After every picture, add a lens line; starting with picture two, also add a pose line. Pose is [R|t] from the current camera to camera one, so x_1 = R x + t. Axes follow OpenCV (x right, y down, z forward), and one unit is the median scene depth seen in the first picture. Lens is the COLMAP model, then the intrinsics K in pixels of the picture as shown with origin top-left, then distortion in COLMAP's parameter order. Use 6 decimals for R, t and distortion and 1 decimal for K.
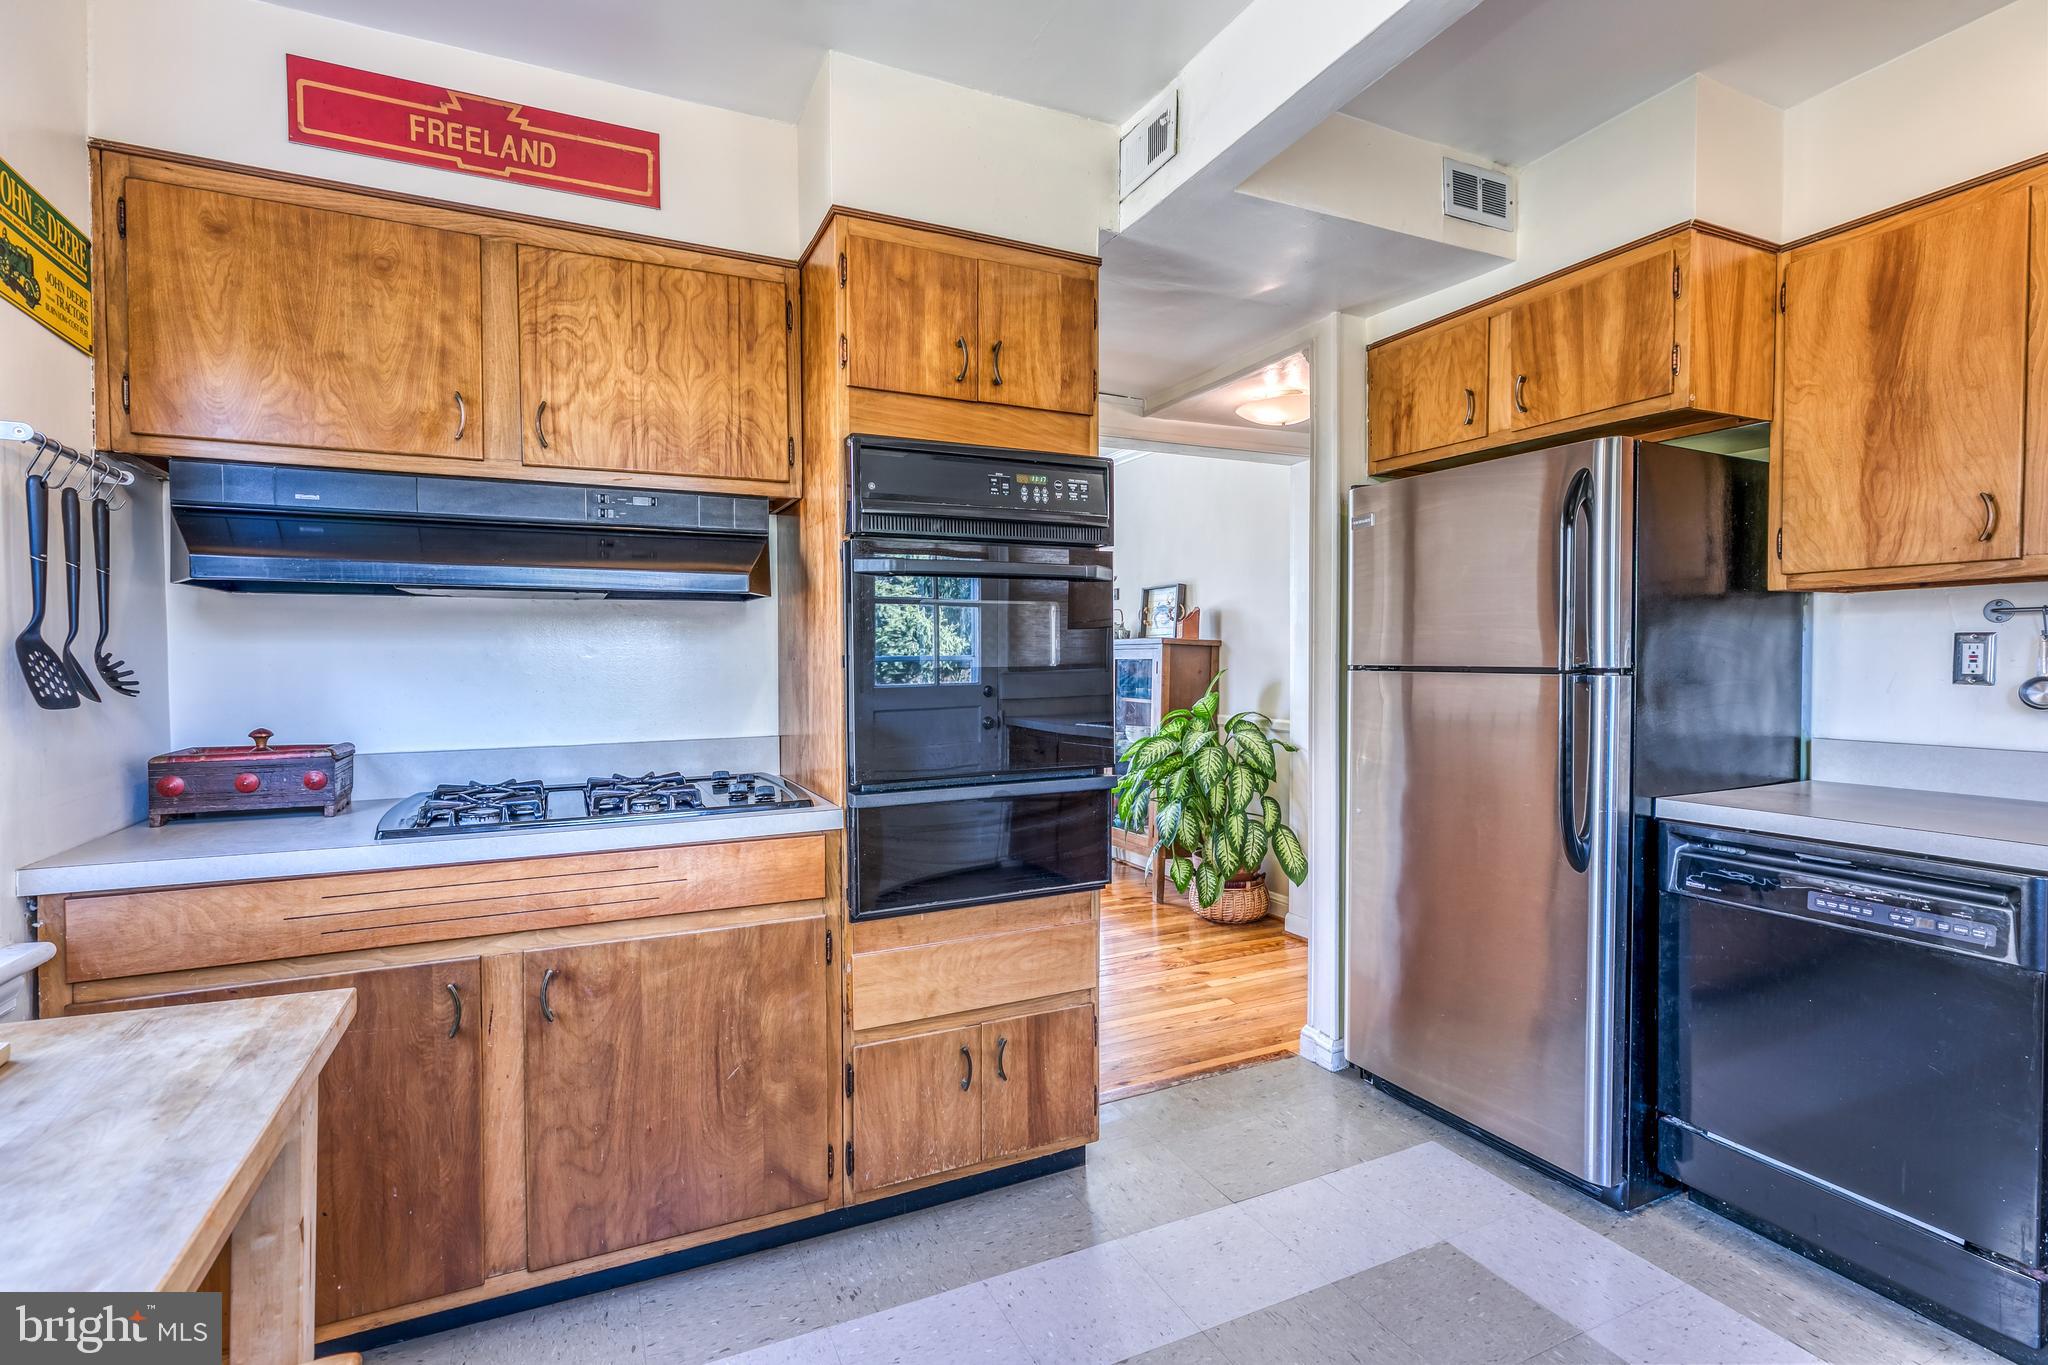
lens RADIAL K [[995.7, 0, 1011.4], [0, 995.7, 680.3], [0, 0, 1]] dist [-0.001165, -0.000022]
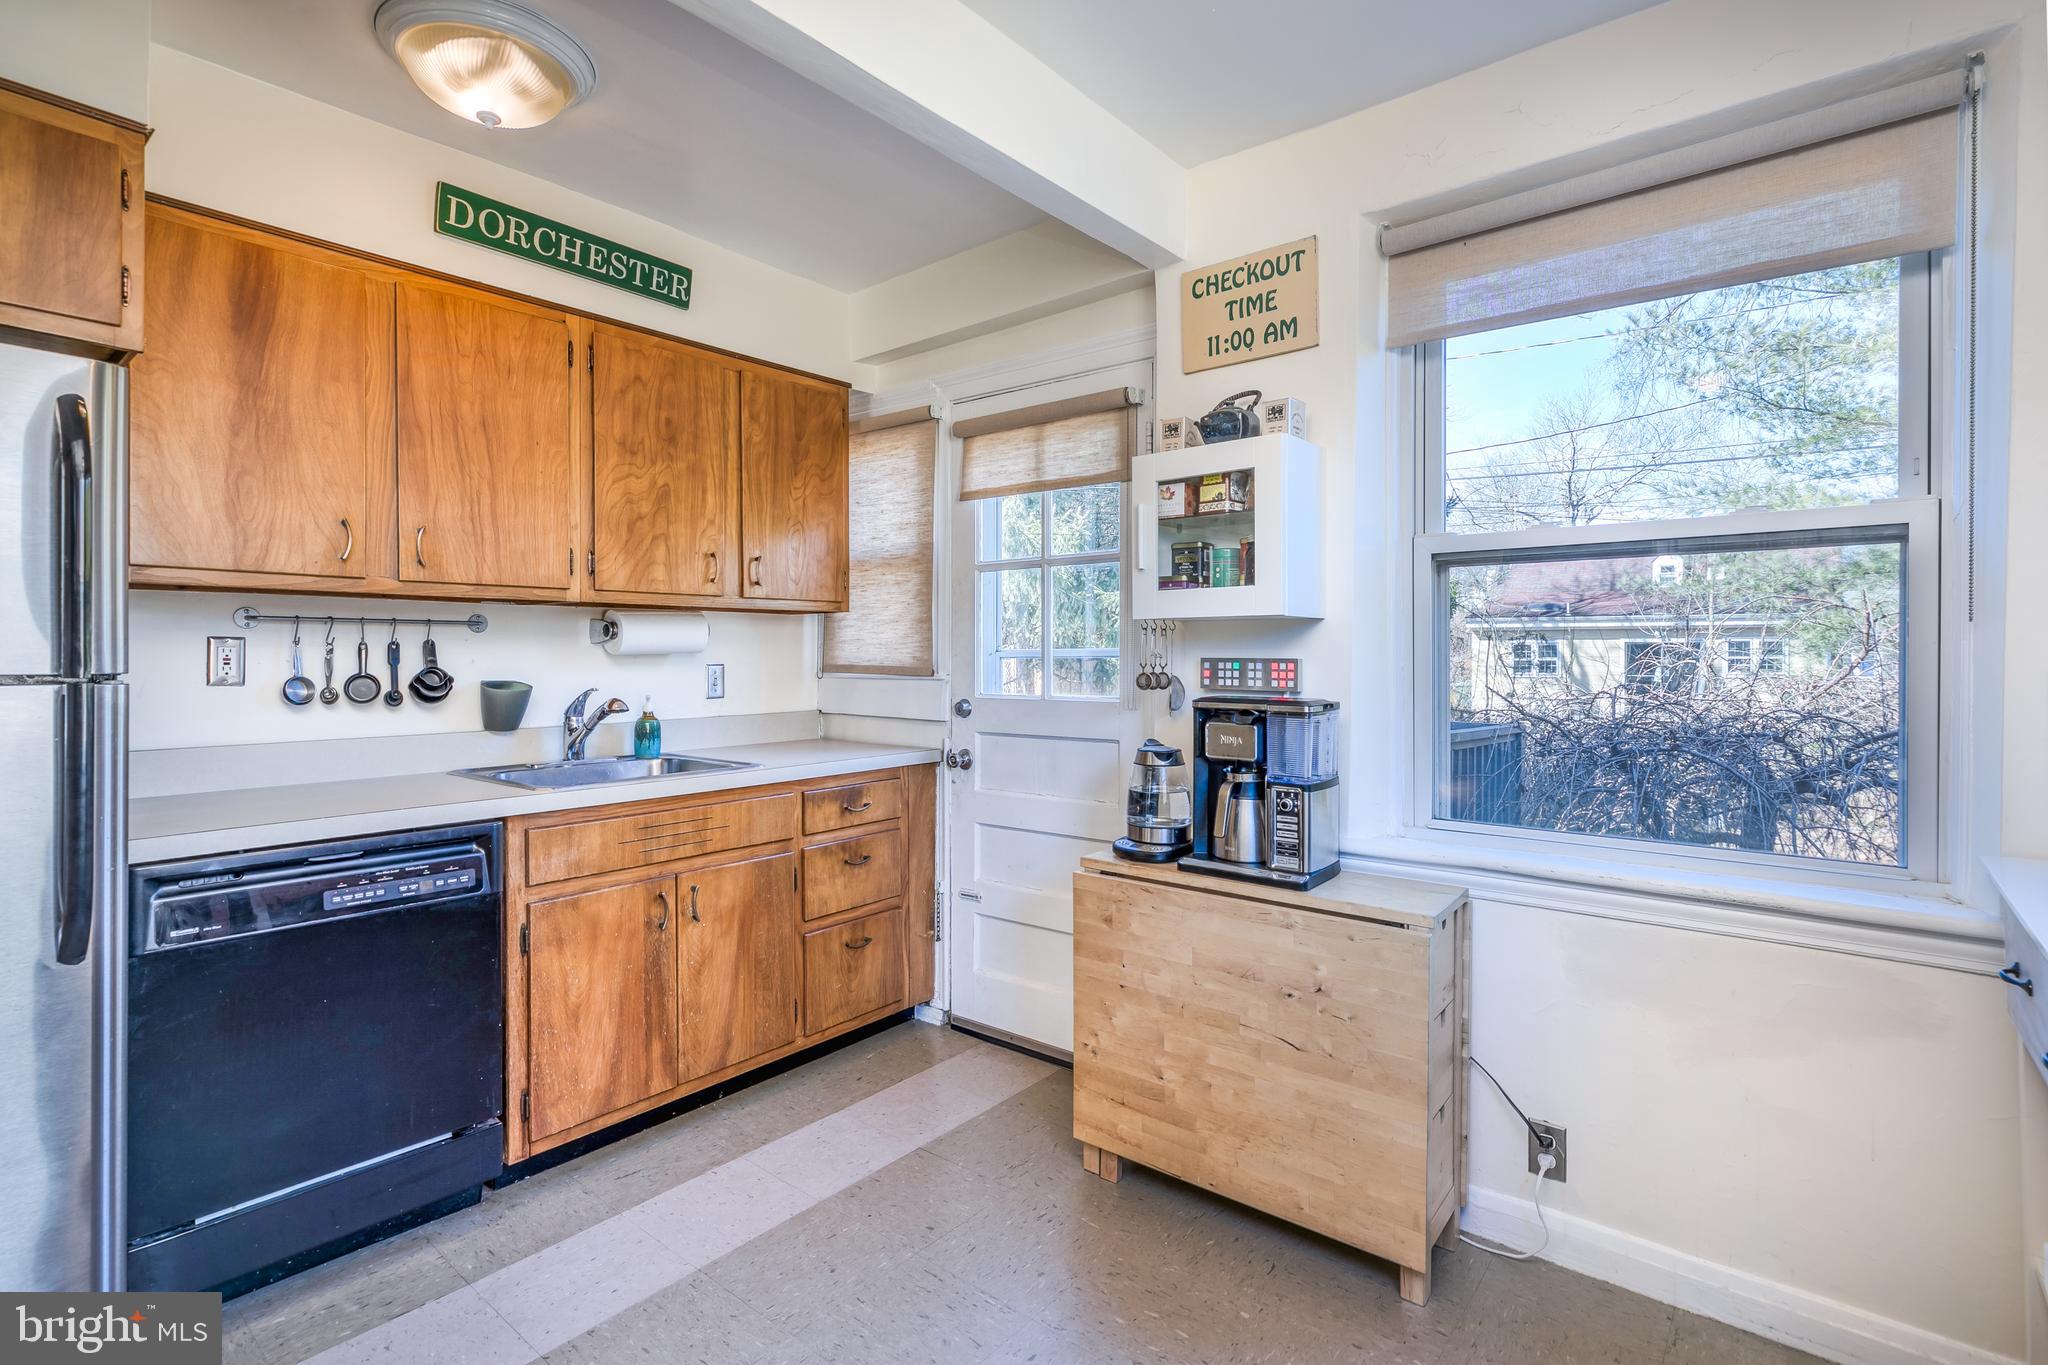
lens RADIAL K [[995.7, 0, 1026.4], [0, 995.7, 665.5], [0, 0, 1]] dist [-0.001165, -0.000022]
pose [[-0.473227, -0.000001, 0.880940, -0.398949], [0.024249, 0.999621, 0.013028, -0.012051], [-0.880607, 0.027527, -0.473048, 0.805825]]
